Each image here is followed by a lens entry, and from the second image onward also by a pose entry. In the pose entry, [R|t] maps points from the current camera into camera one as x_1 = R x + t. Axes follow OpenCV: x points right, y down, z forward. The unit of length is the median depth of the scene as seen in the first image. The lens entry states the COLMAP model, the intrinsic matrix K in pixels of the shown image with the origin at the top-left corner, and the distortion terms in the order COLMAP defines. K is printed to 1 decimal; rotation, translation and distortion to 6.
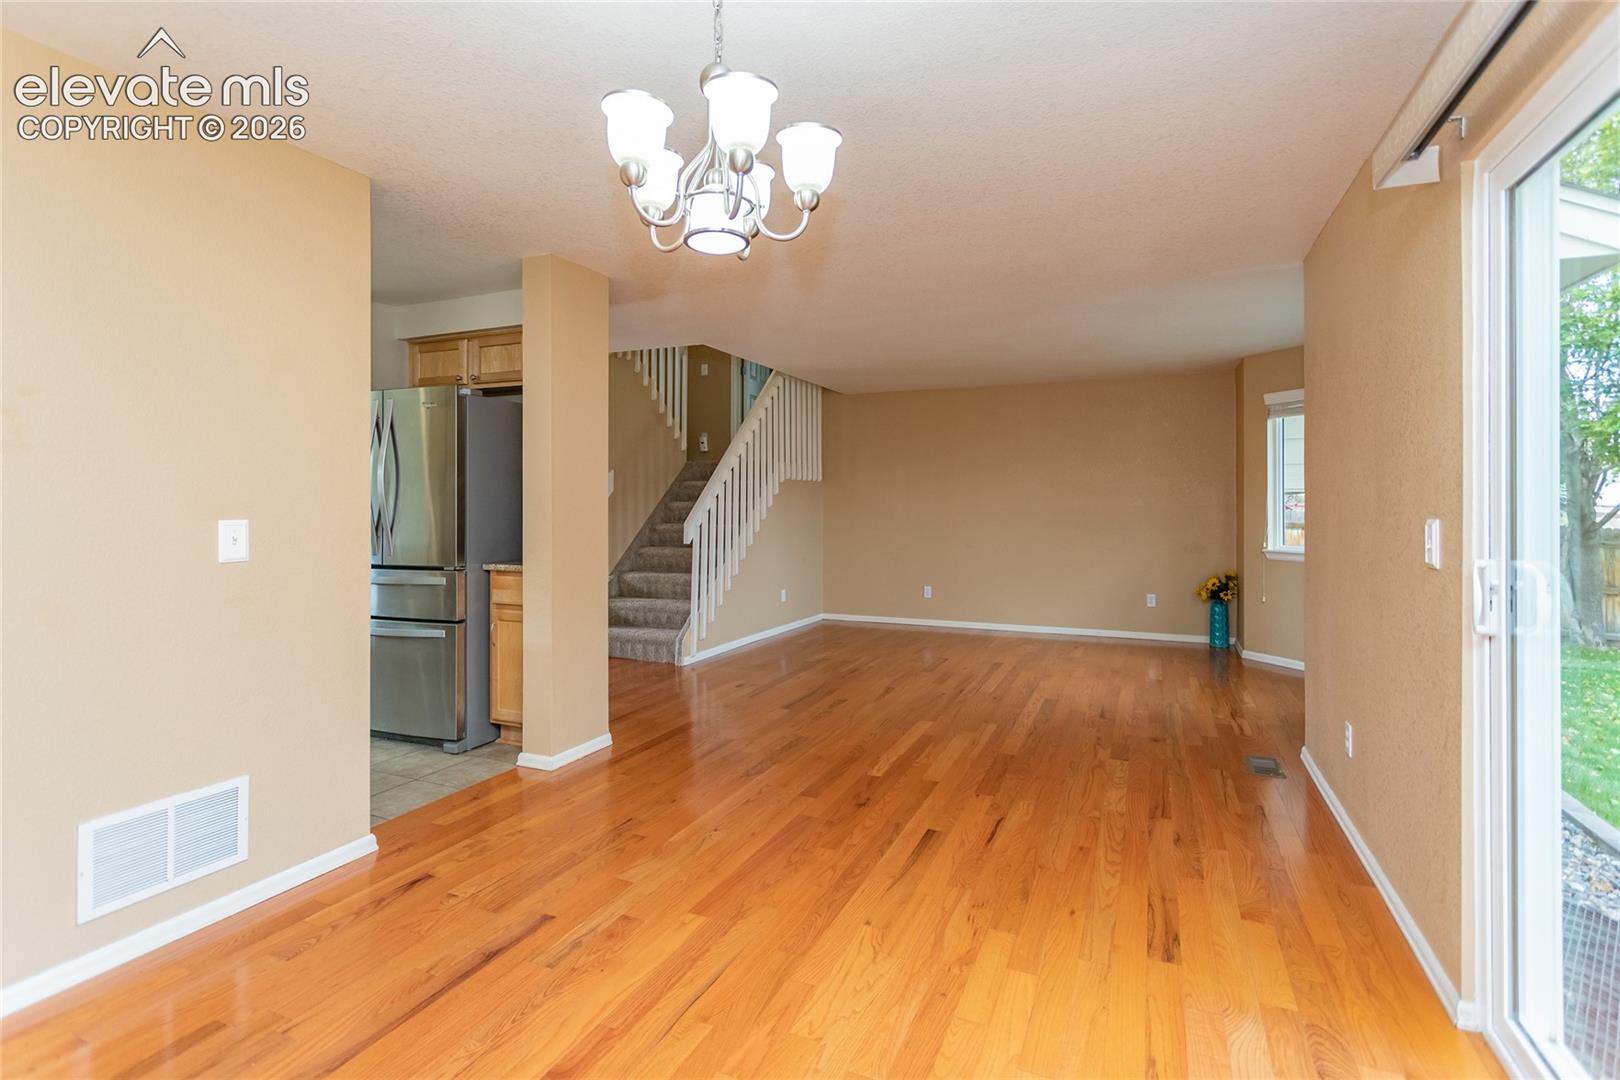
lens RADIAL K [[767.4, 0, 817.2], [0, 767.4, 508.9], [0, 0, 1]] dist [0.000726, 0.000107]
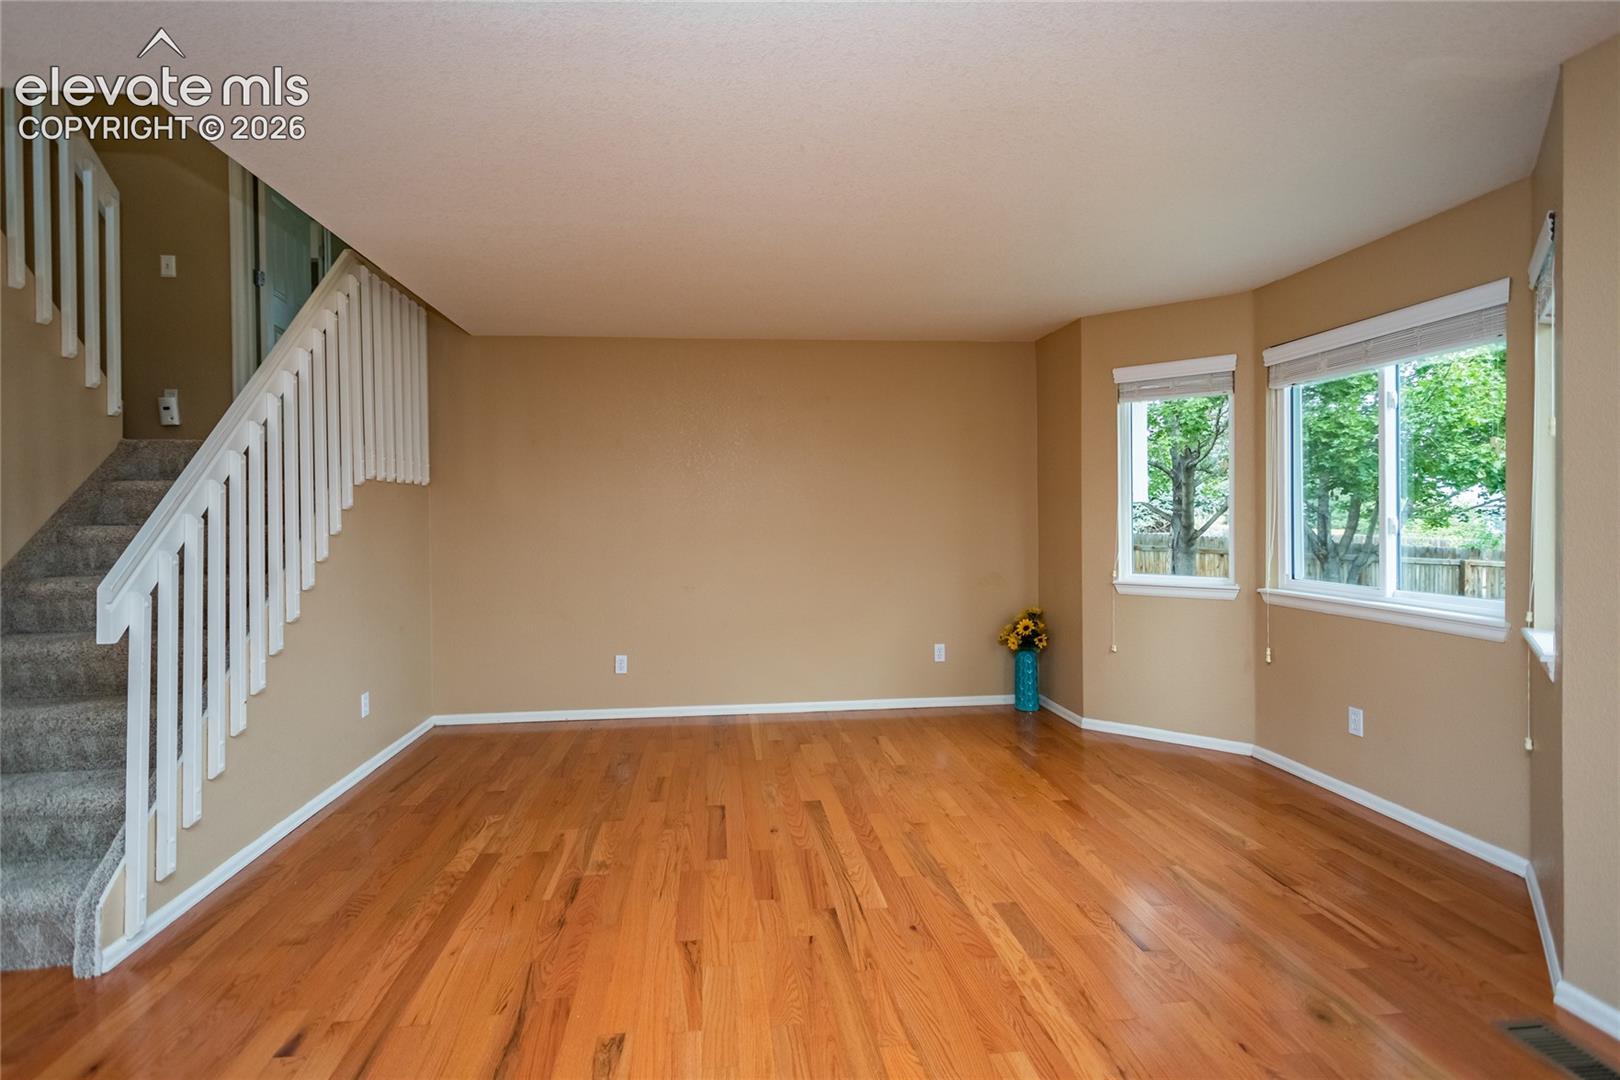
lens RADIAL K [[794.1, 0, 783.5], [0, 794.1, 529.0], [0, 0, 1]] dist [0.000205, 0.000054]
pose [[0.878180, -0.016962, 0.478030, -0.055746], [0.011572, 0.999832, 0.014219, -0.010860], [-0.478190, -0.006955, 0.878229, 0.438405]]
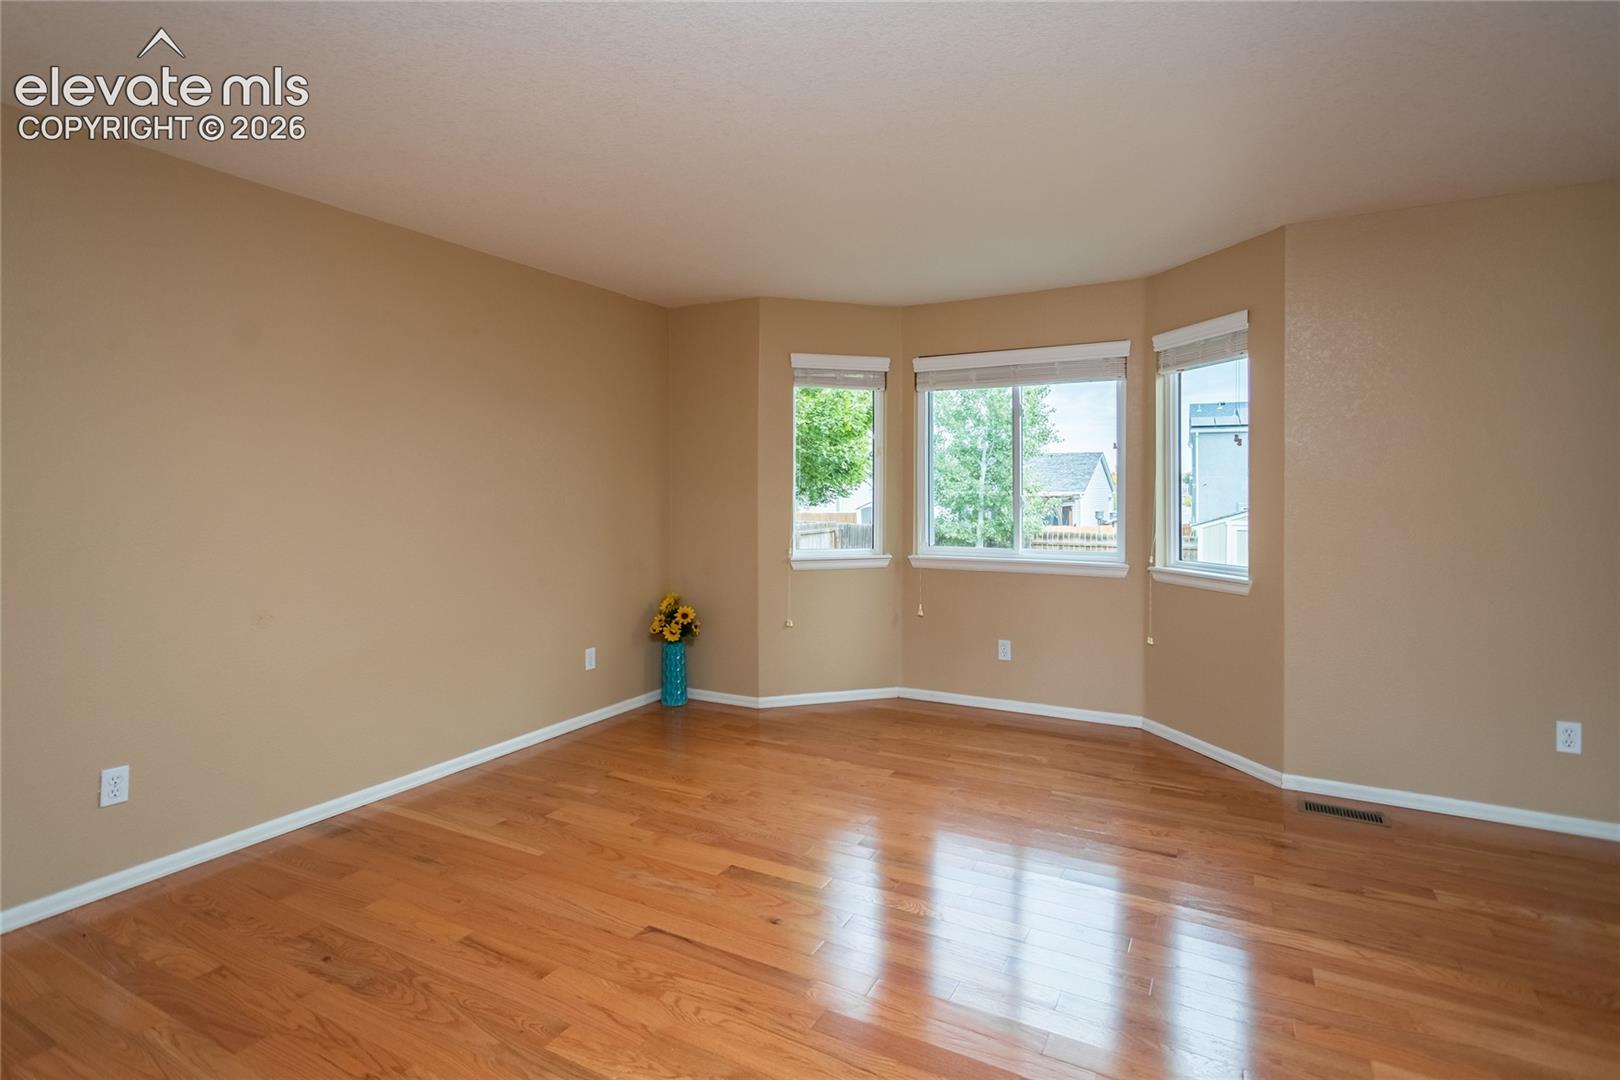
lens RADIAL K [[793.9, 0, 835.7], [0, 793.9, 499.5], [0, 0, 1]] dist [-0.001409, -0.000376]
pose [[0.087865, -0.011043, 0.996071, -0.179998], [0.006335, 0.999925, 0.010527, -0.012123], [-0.996112, 0.005385, 0.087928, 0.801848]]
